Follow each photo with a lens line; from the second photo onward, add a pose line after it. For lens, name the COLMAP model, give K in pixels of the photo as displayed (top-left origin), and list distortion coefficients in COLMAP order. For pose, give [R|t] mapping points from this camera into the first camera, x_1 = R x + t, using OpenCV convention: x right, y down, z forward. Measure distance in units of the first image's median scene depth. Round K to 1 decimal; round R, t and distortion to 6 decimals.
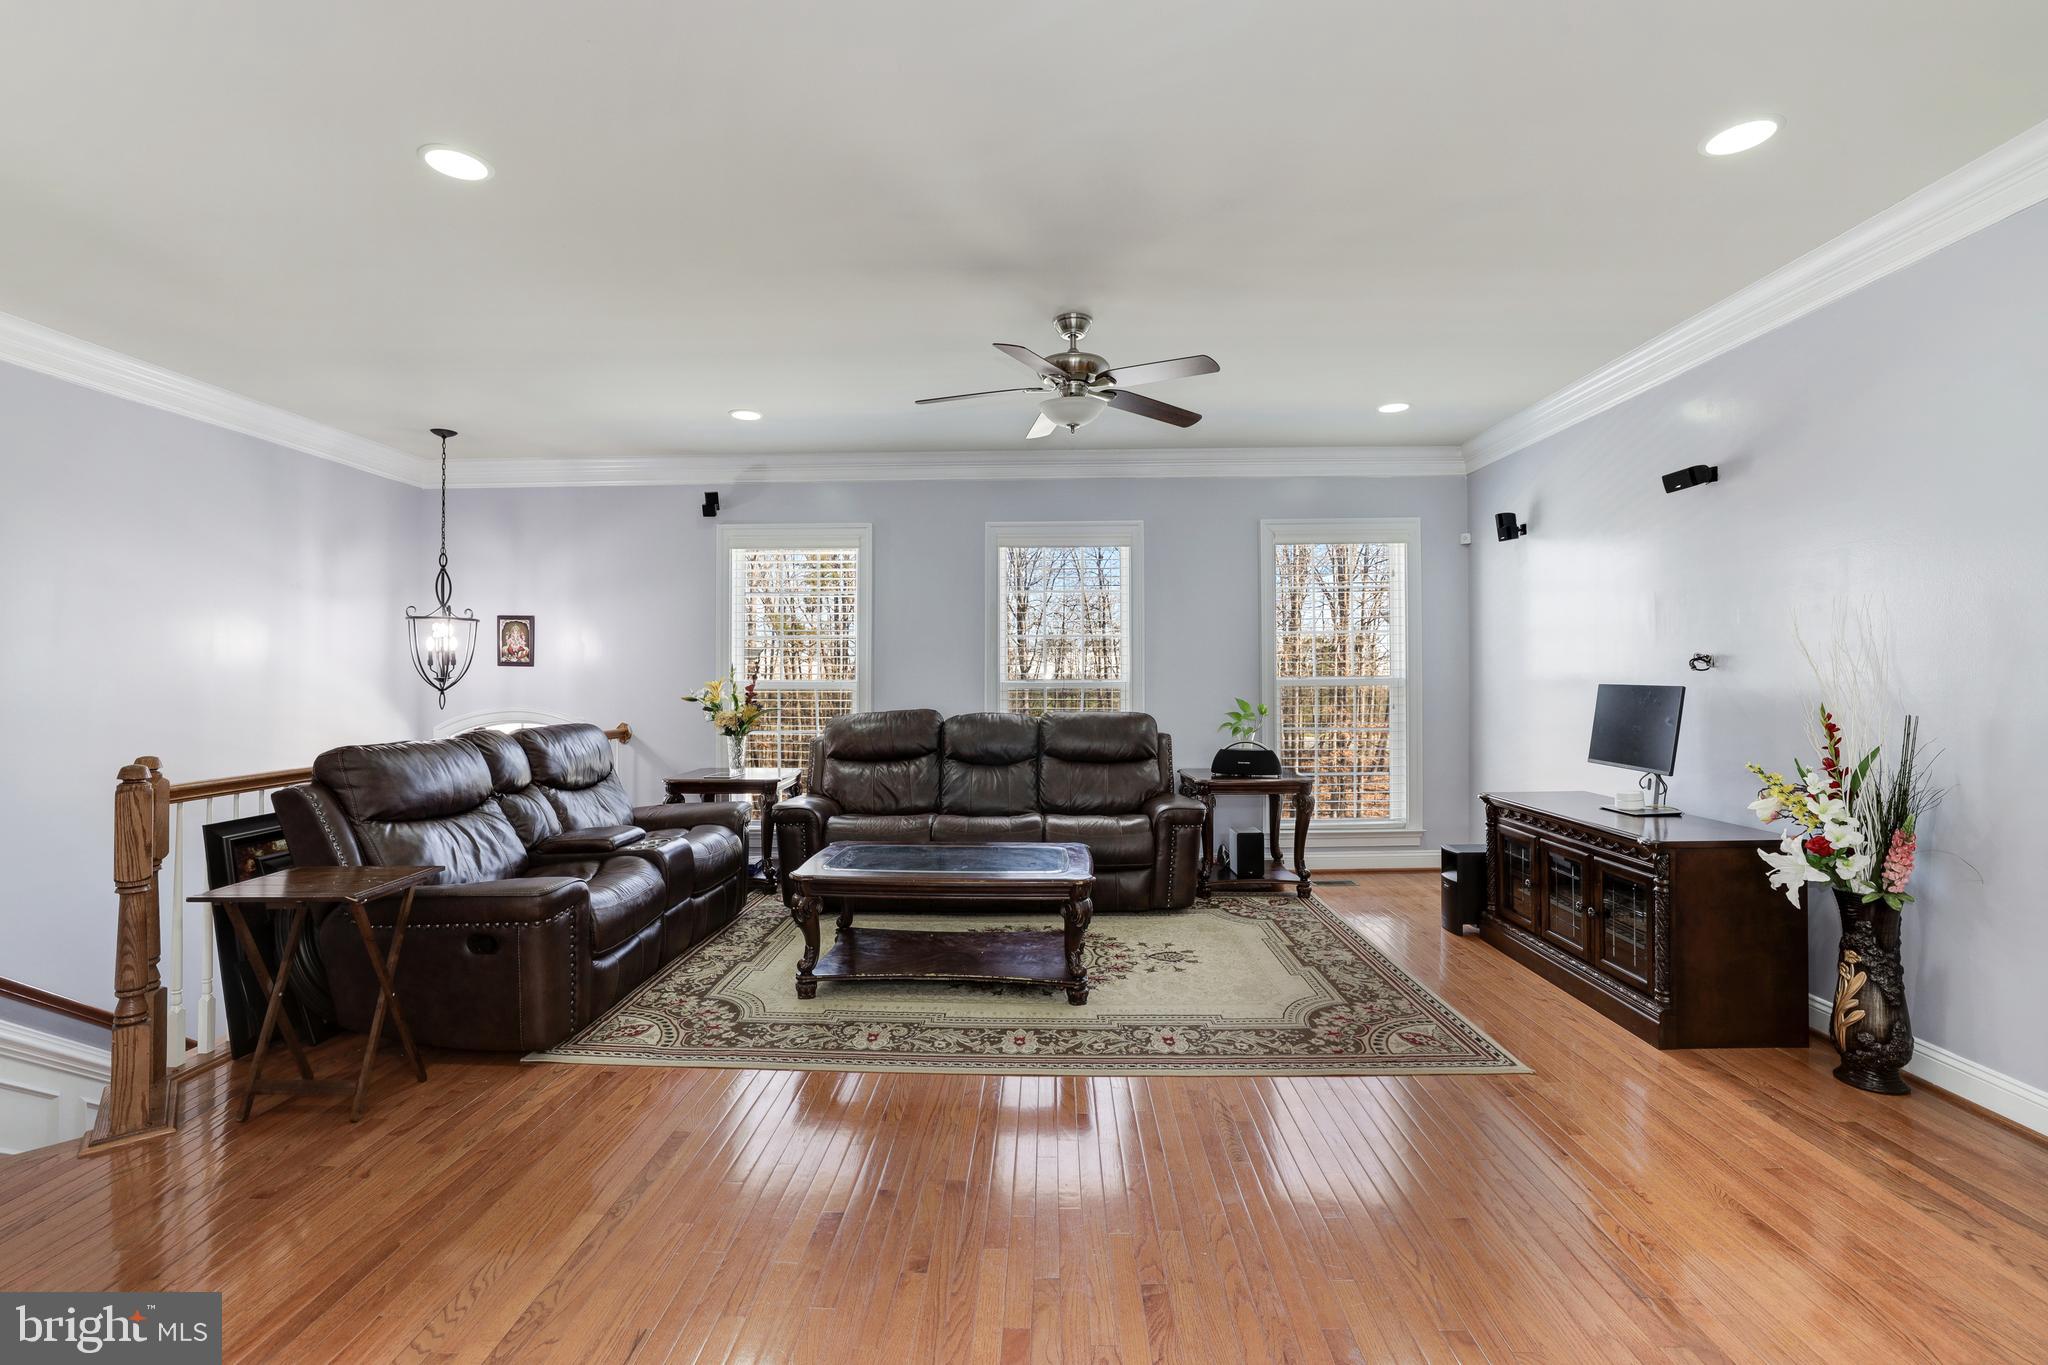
lens RADIAL K [[883.1, 0, 1024.1], [0, 883.1, 675.9], [0, 0, 1]] dist [-0.056000, 0.020927]
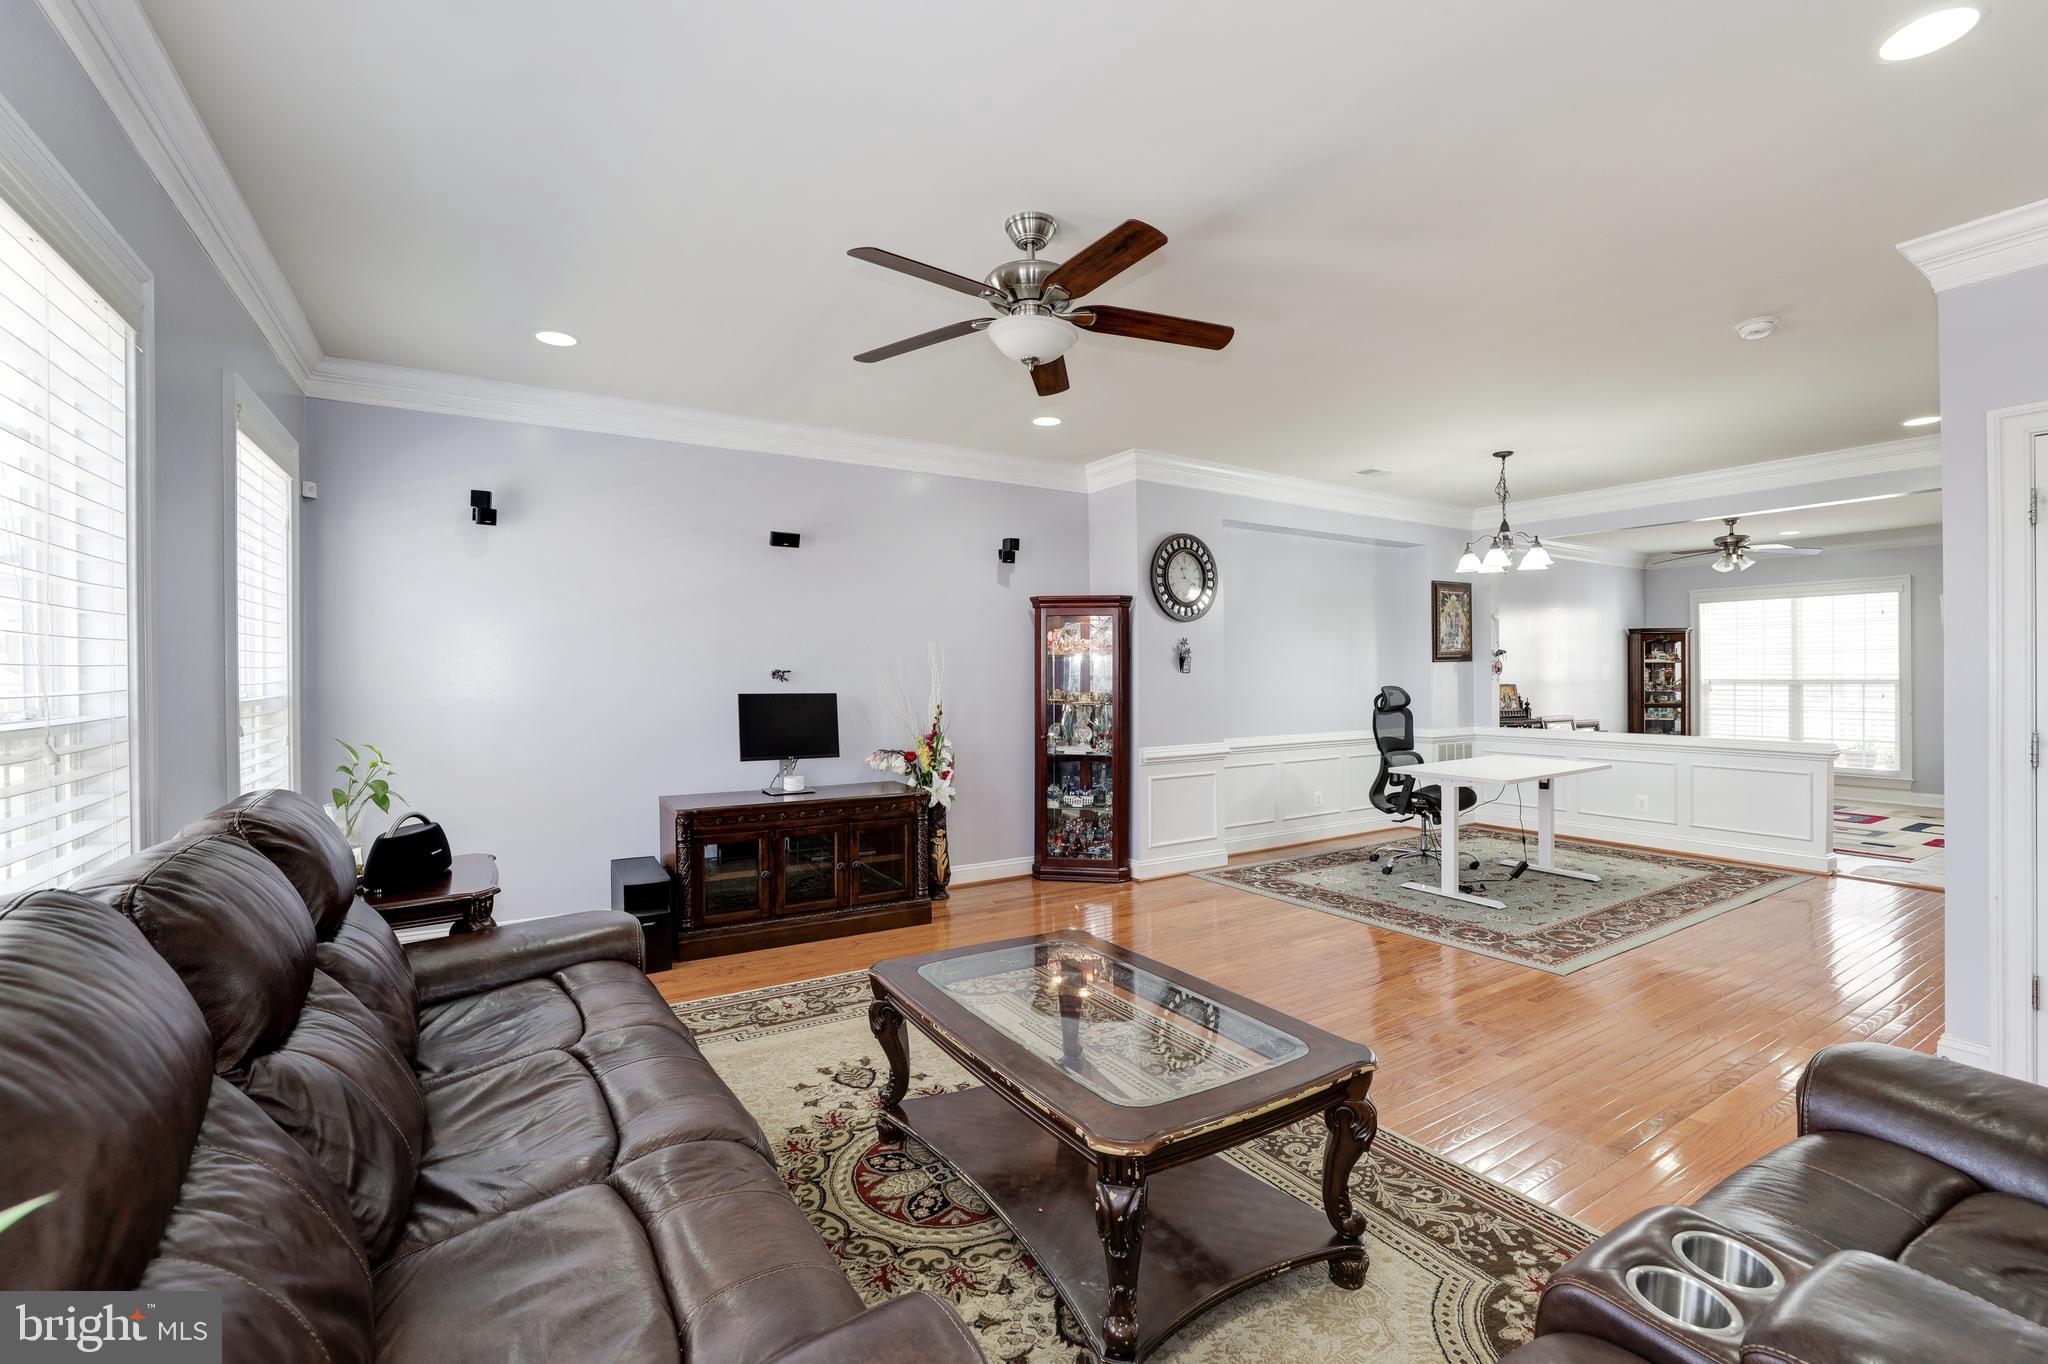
lens RADIAL K [[883.1, 0, 1024.1], [0, 883.1, 675.4], [0, 0, 1]] dist [-0.056000, 0.020927]
pose [[-0.546484, 0.008678, 0.837425, -0.582119], [0.006553, 0.999960, -0.006086, -0.006264], [-0.837444, 0.002161, -0.546519, 1.439622]]
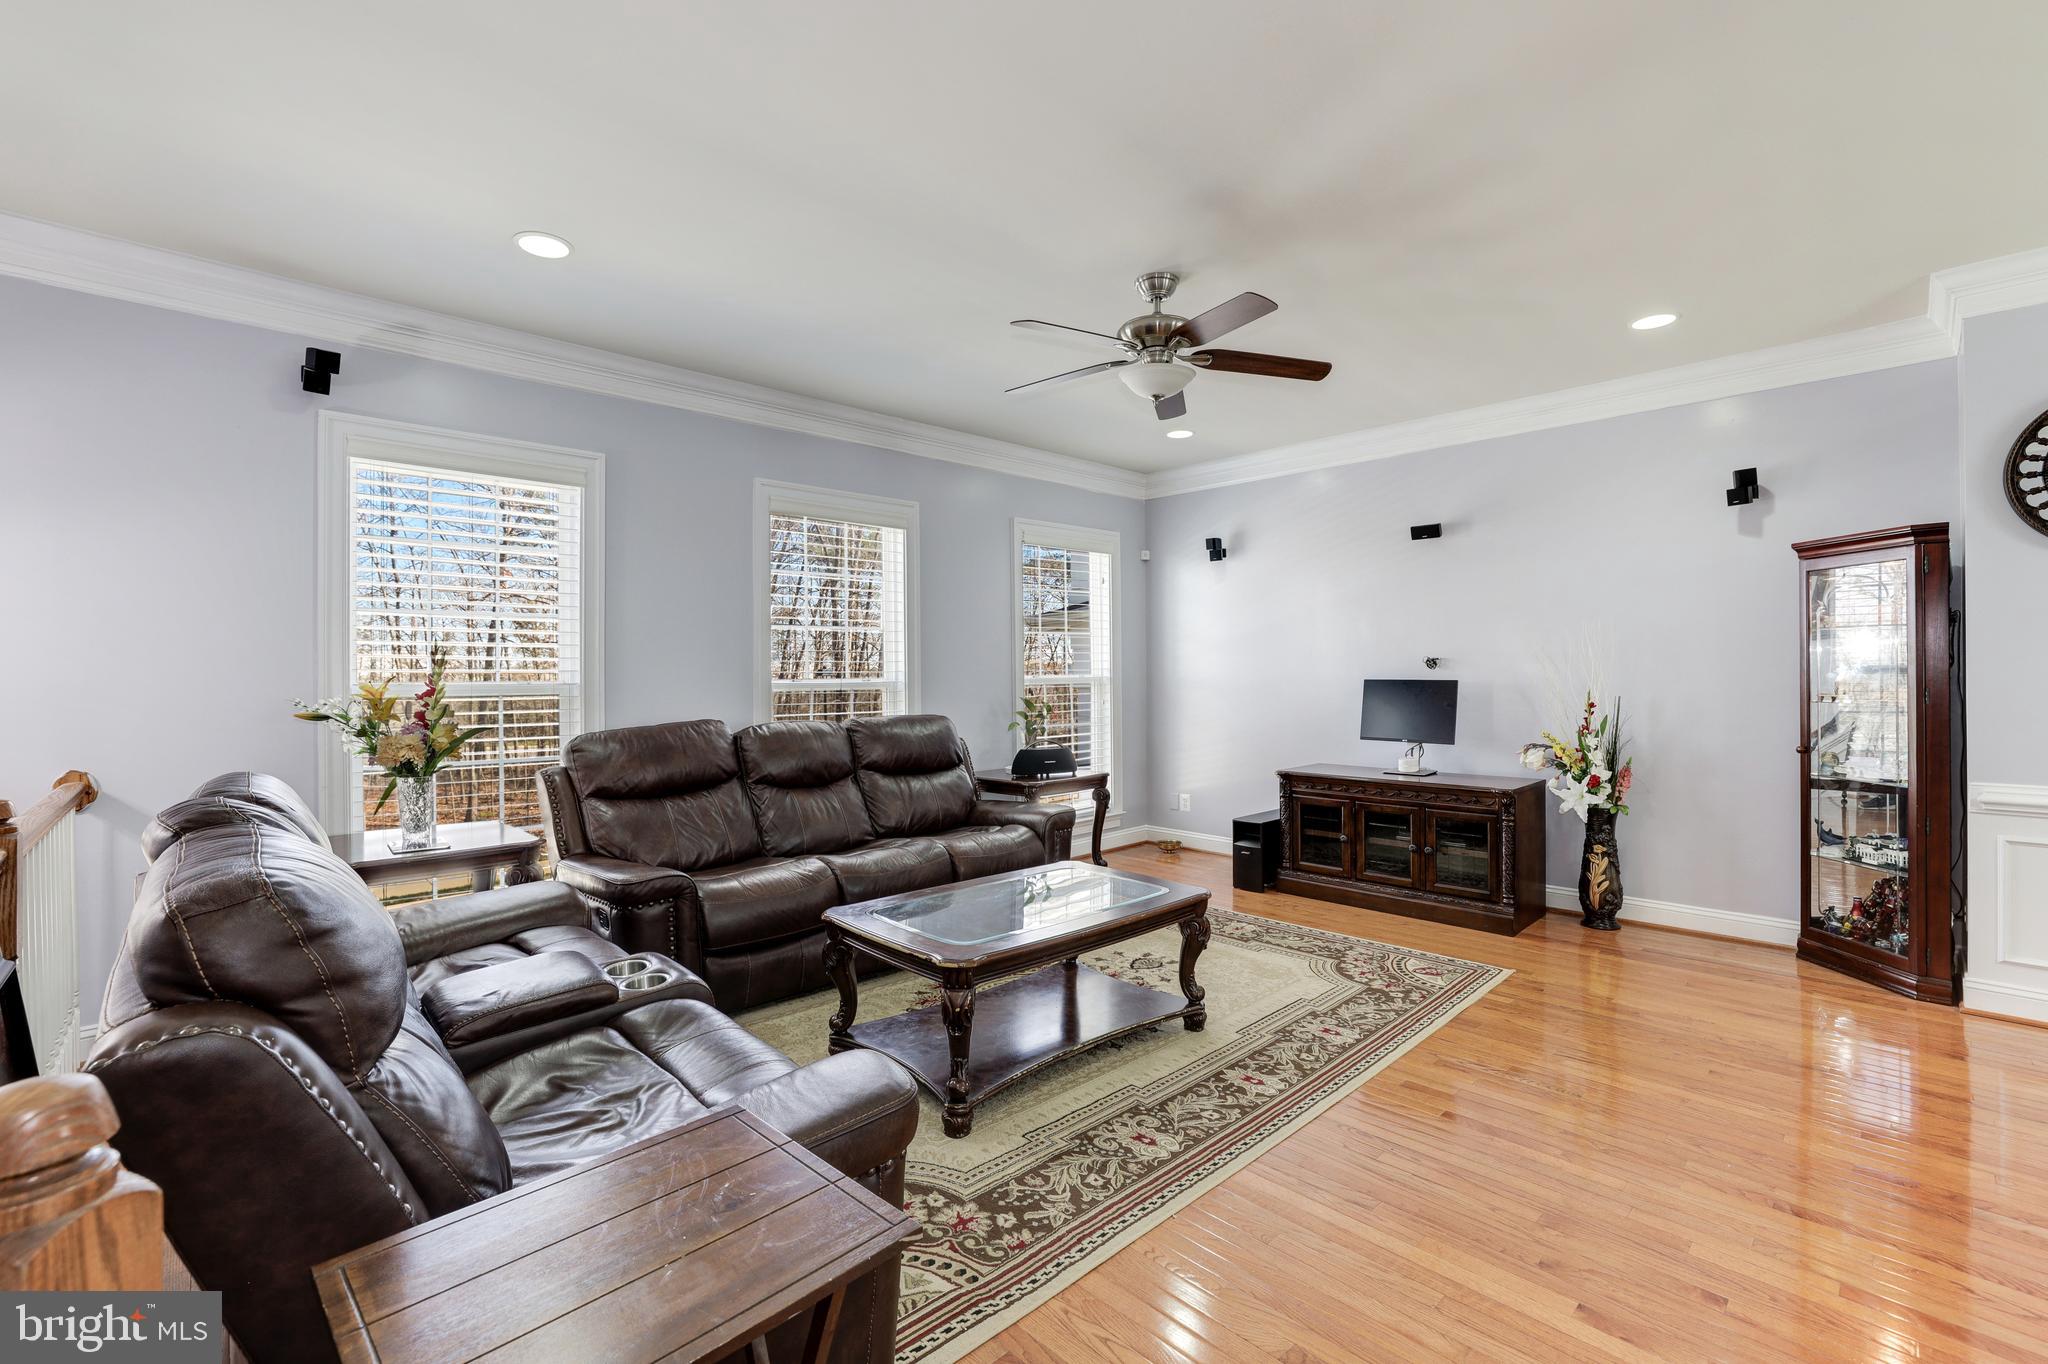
lens RADIAL K [[883.1, 0, 1024.1], [0, 883.1, 675.4], [0, 0, 1]] dist [-0.056000, 0.020927]
pose [[0.705800, -0.000553, 0.708411, -0.693330], [0.001723, 0.999998, -0.000936, 0.003882], [-0.708409, 0.001881, 0.705800, 0.466281]]
